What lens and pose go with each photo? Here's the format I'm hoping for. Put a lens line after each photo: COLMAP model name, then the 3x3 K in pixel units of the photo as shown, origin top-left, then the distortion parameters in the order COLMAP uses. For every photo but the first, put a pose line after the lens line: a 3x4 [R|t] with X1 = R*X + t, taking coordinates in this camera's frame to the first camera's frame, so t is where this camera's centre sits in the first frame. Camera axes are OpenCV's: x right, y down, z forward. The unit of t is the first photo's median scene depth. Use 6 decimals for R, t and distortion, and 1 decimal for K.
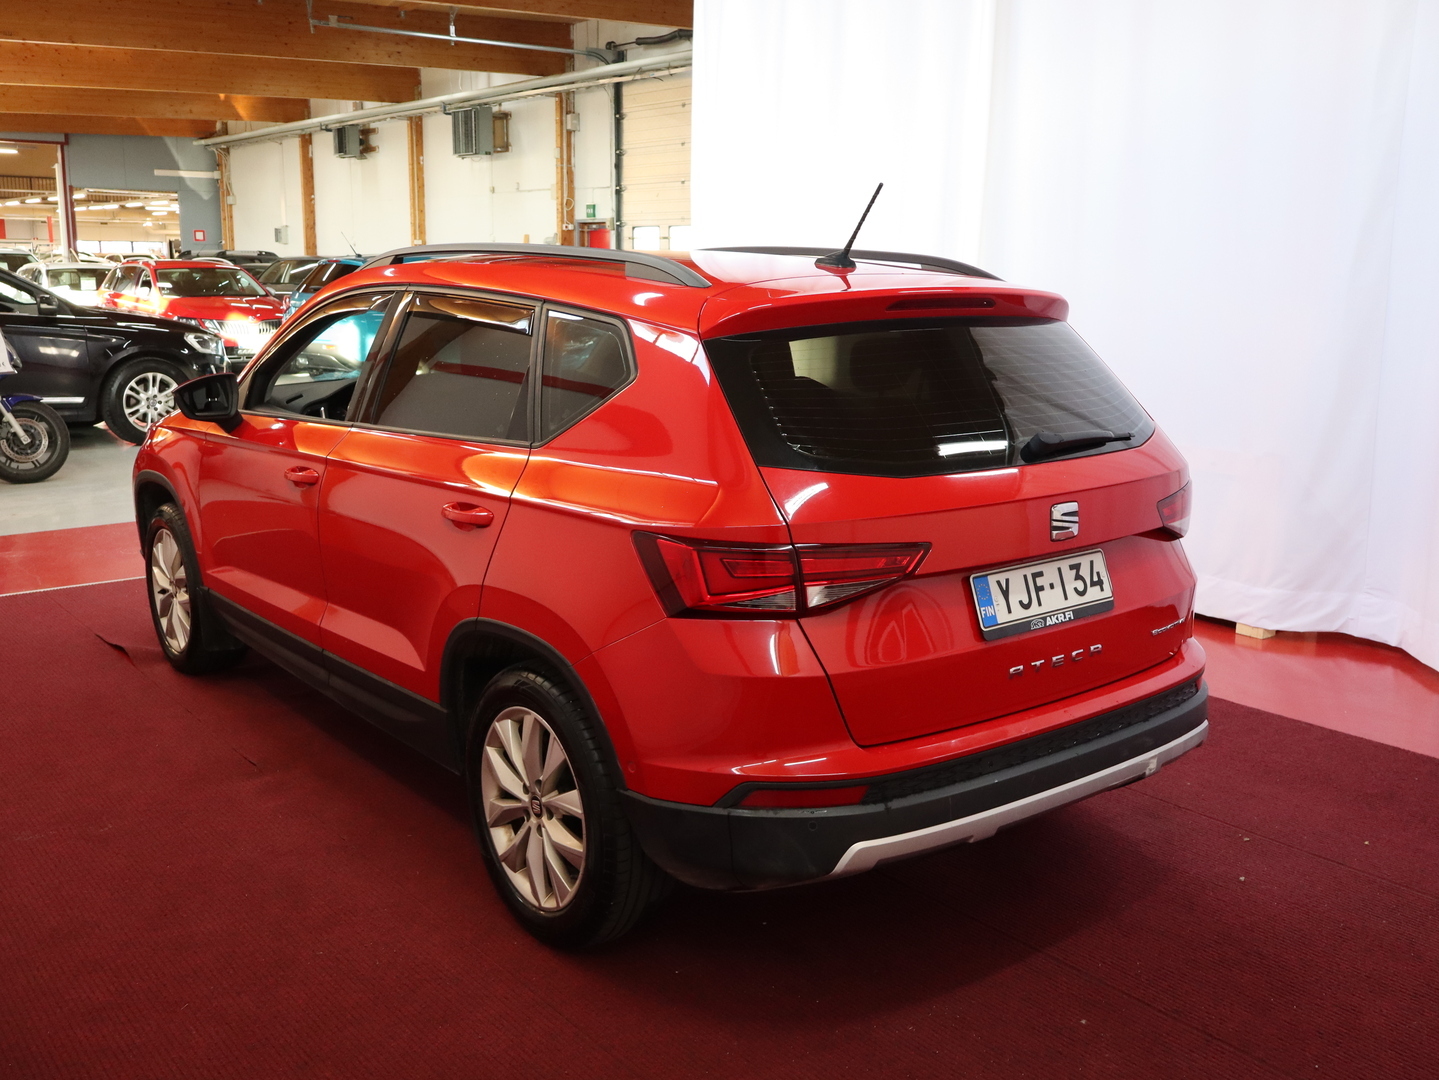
lens RADIAL K [[1324.0, 0, 714.2], [0, 1324.0, 541.6], [0, 0, 1]] dist [-0.004201, 0.000000]
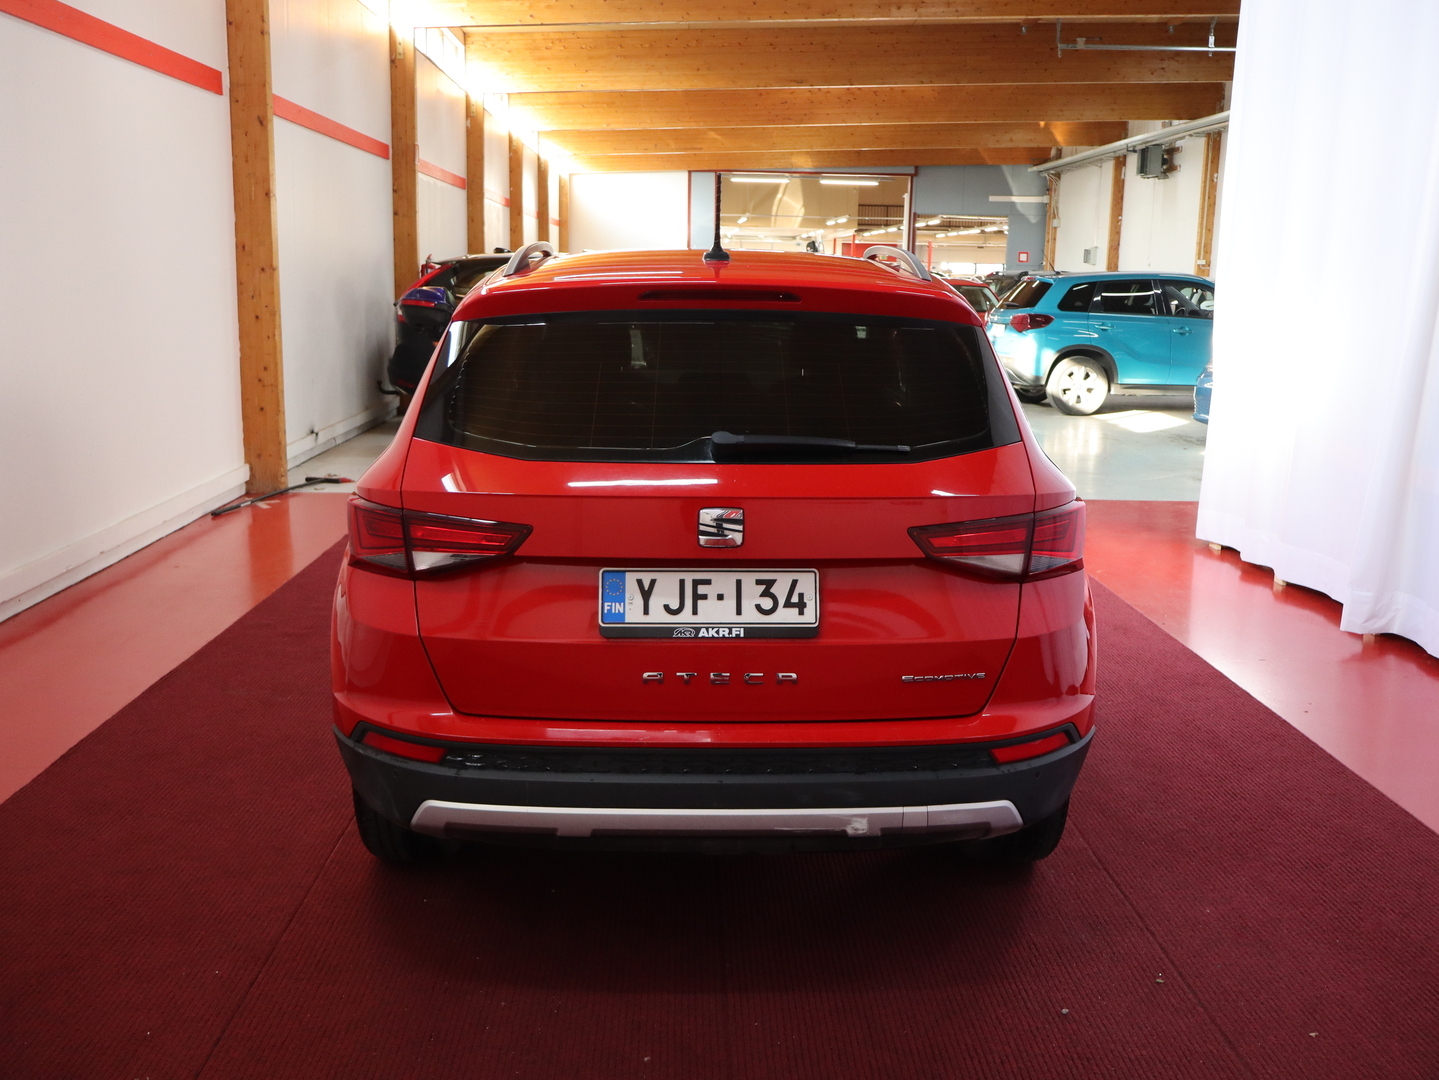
lens RADIAL K [[1324.0, 0, 719.7], [0, 1324.0, 536.5], [0, 0, 1]] dist [-0.004201, 0.000000]
pose [[0.811212, 0.115953, -0.573140, 0.101161], [-0.127575, 0.991626, 0.020050, -0.003535], [0.570666, 0.056853, 0.819212, 0.030088]]
